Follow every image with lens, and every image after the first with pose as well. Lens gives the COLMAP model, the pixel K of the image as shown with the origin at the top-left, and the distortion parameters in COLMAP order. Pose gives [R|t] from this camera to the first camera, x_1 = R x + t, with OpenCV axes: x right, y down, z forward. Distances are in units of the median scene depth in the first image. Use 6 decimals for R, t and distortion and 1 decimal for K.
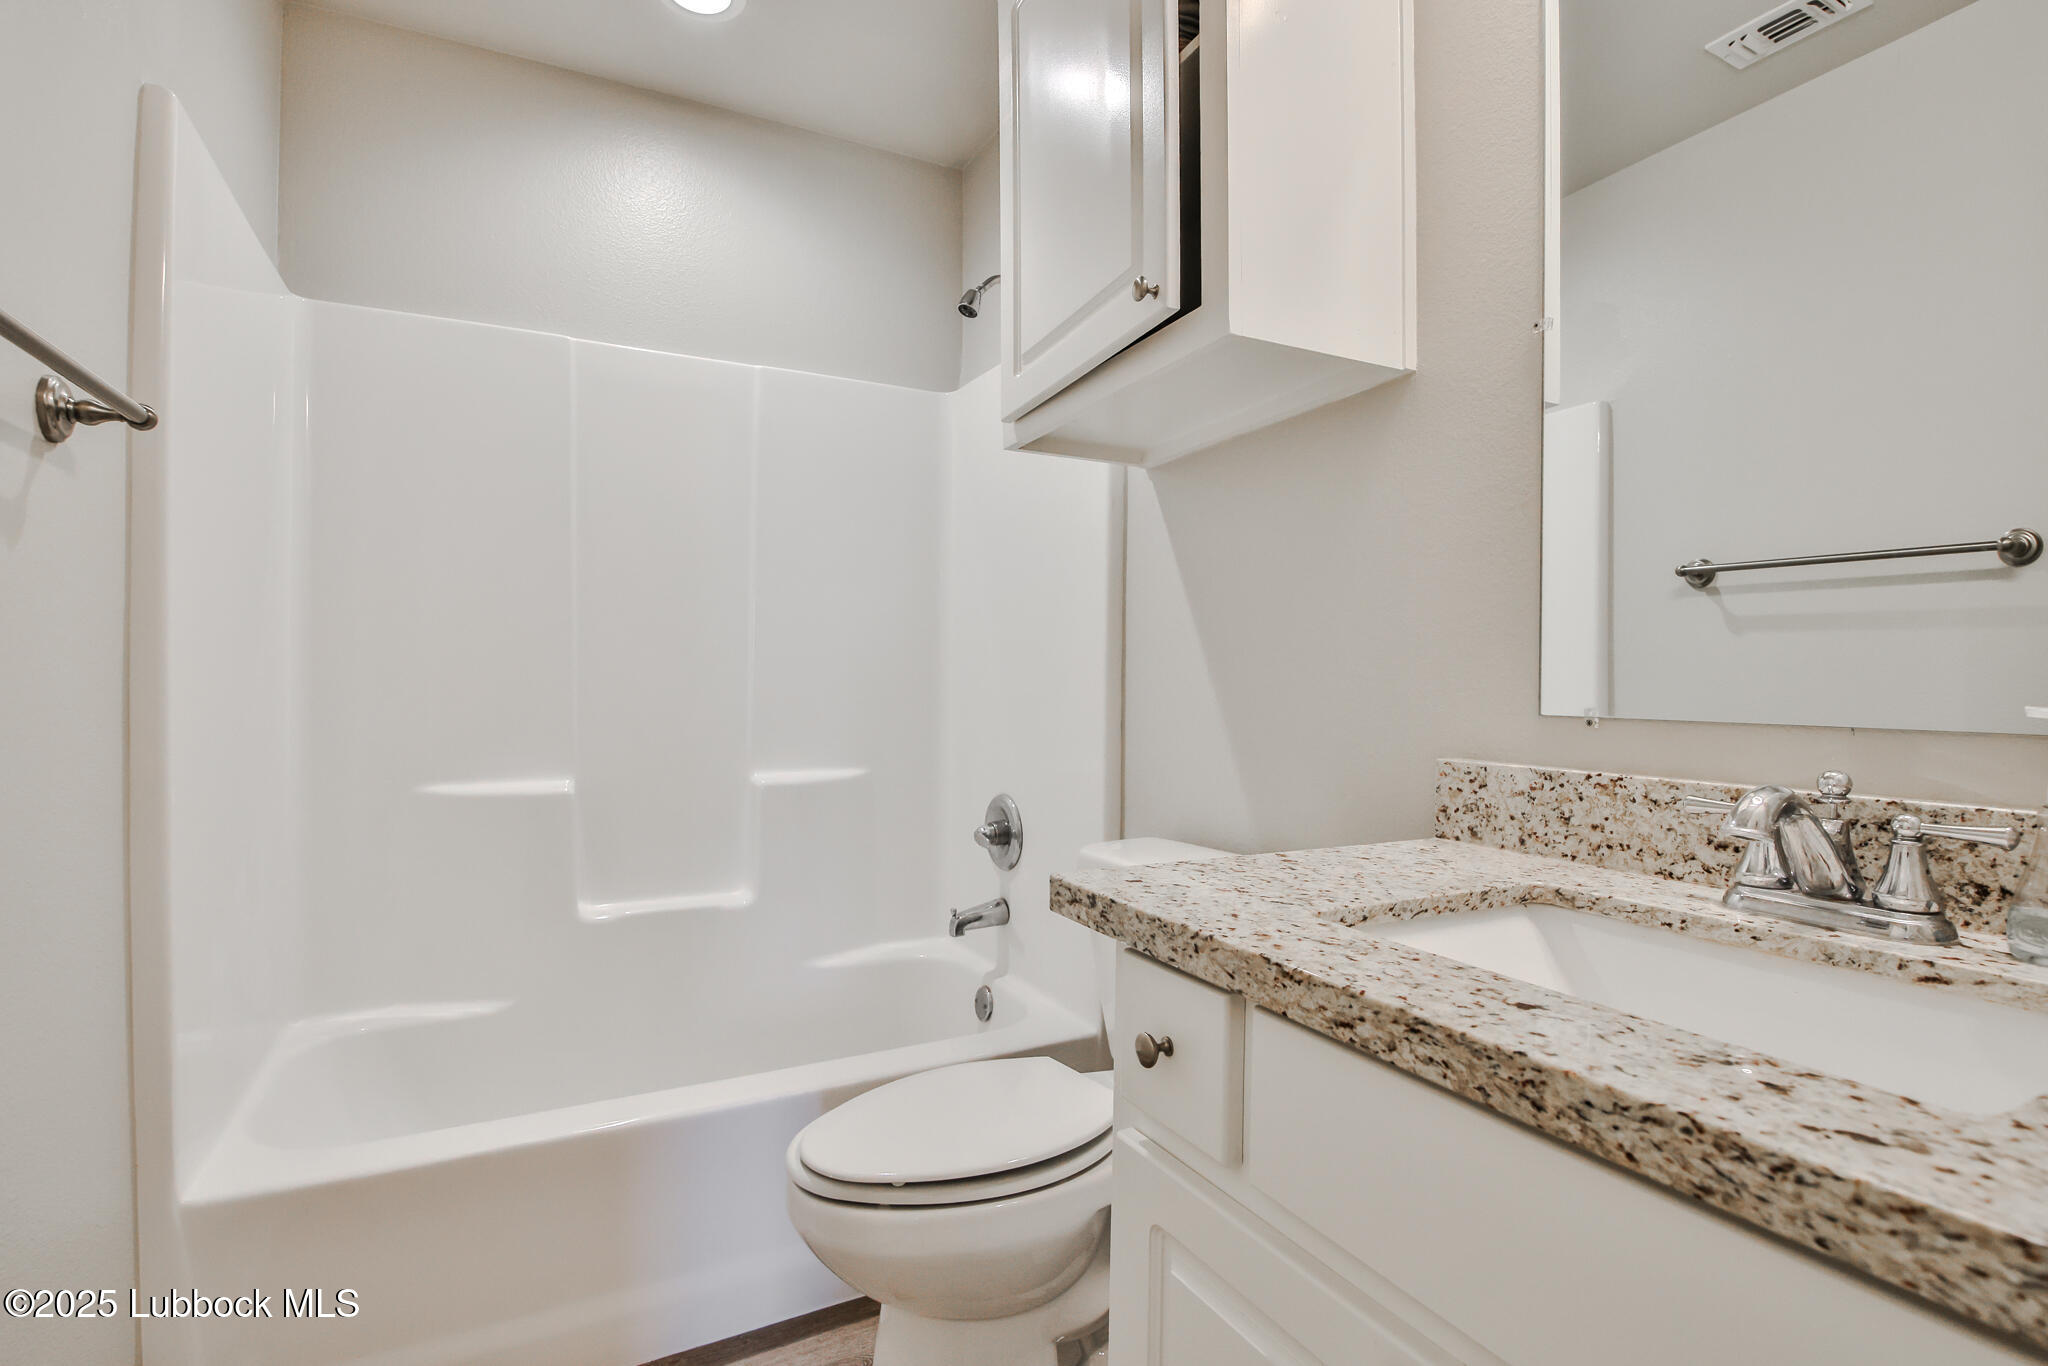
lens RADIAL K [[951.1, 0, 1023.8], [0, 951.1, 687.2], [0, 0, 1]] dist [-0.000904, -0.007650]
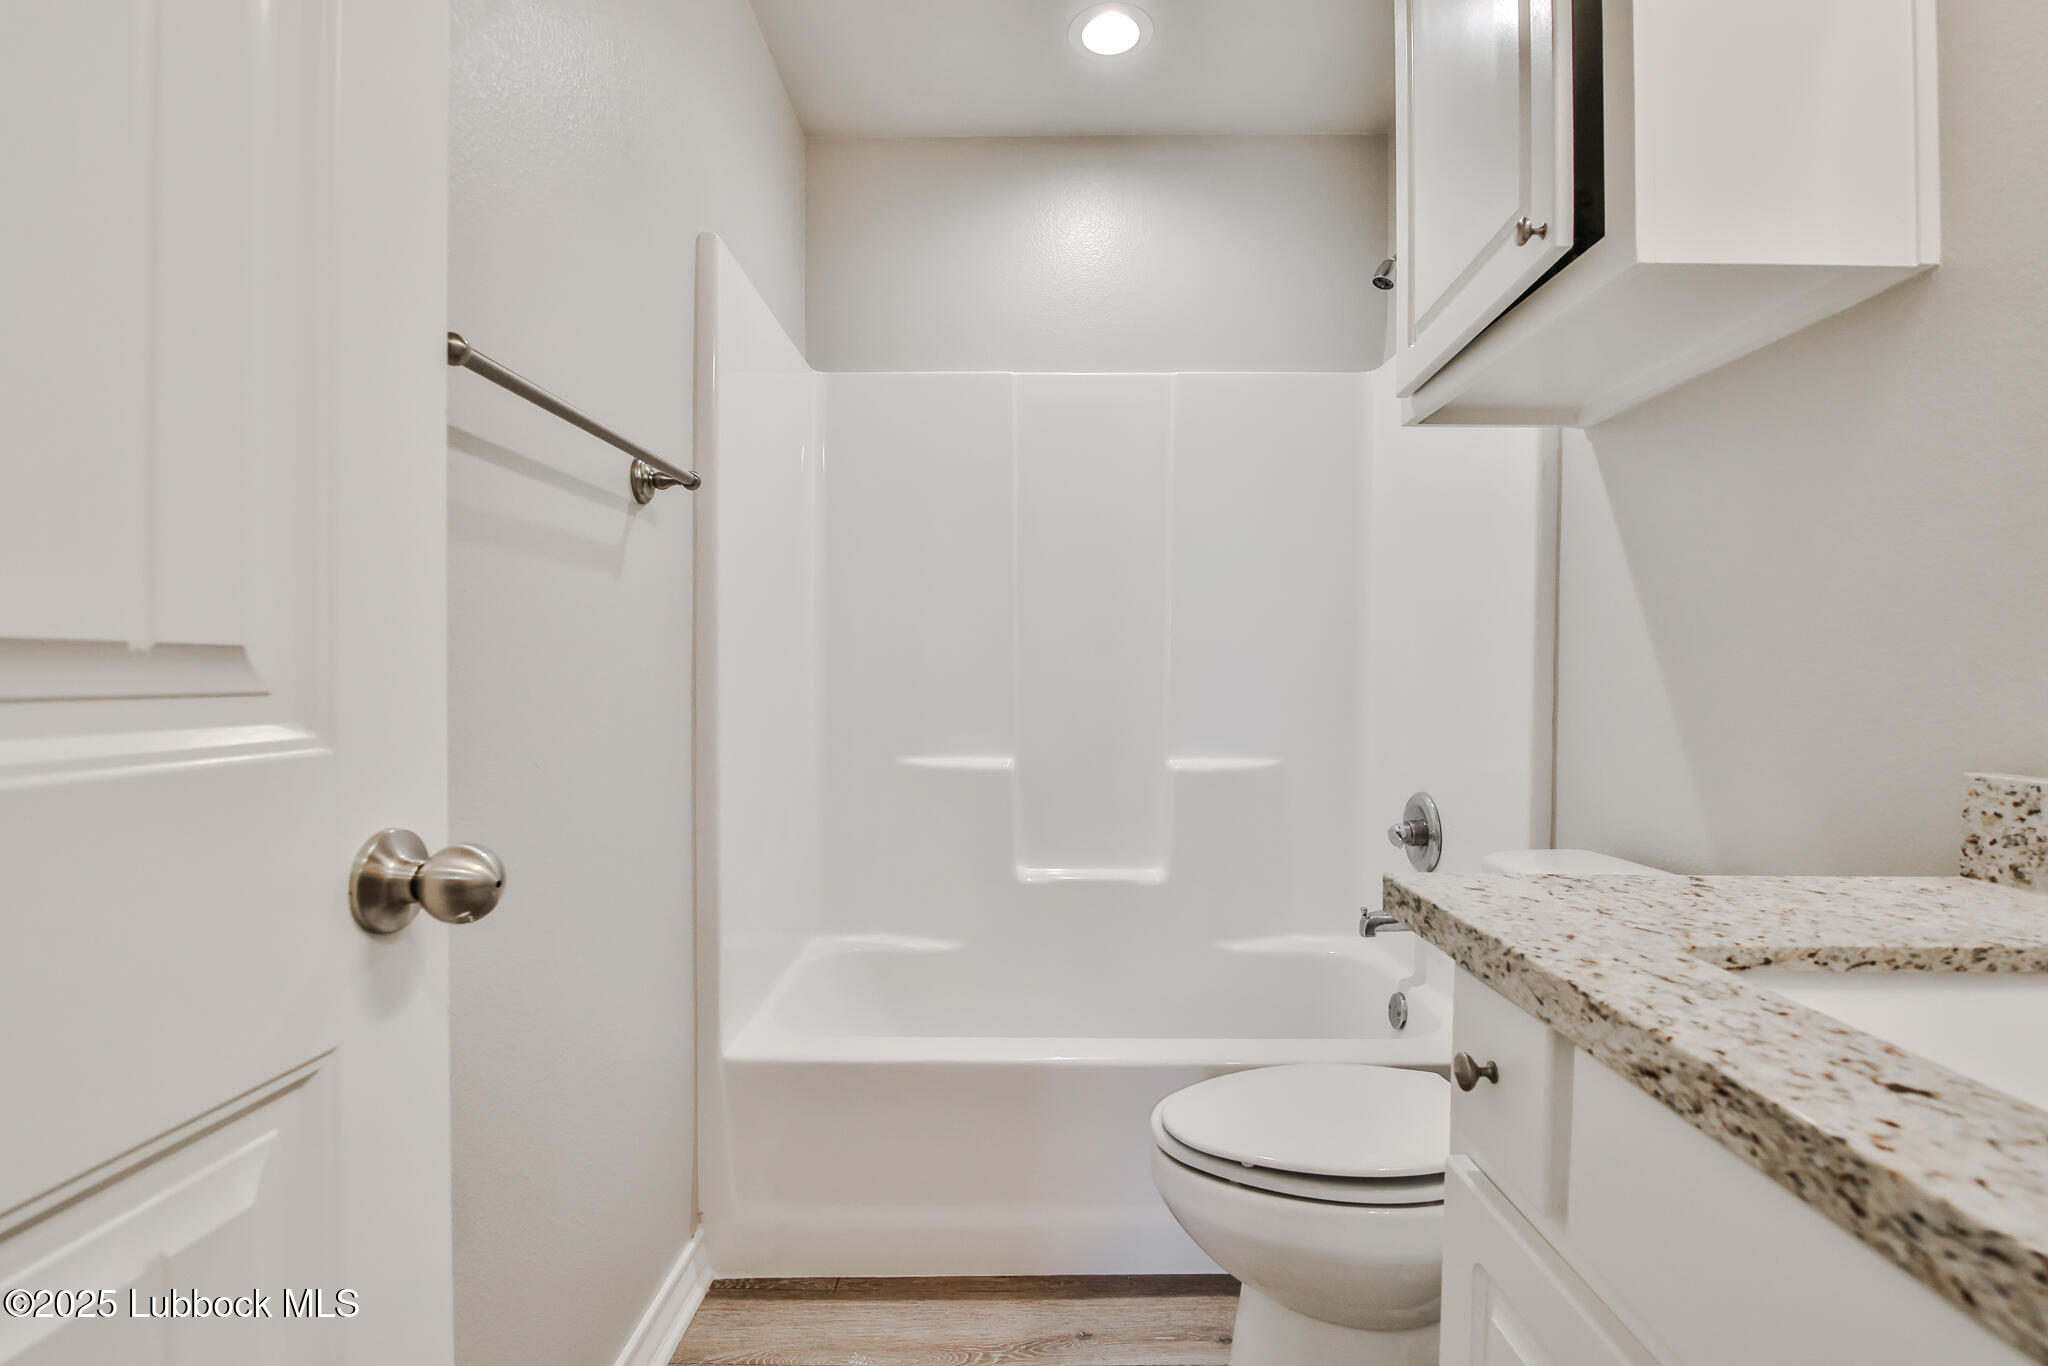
lens RADIAL K [[935.9, 0, 1027.8], [0, 935.9, 686.7], [0, 0, 1]] dist [-0.003783, -0.007157]
pose [[0.890553, 0.006115, -0.454839, 0.141553], [-0.002100, 0.999954, 0.009332, 0.001891], [0.454875, -0.007356, 0.890525, 0.005733]]
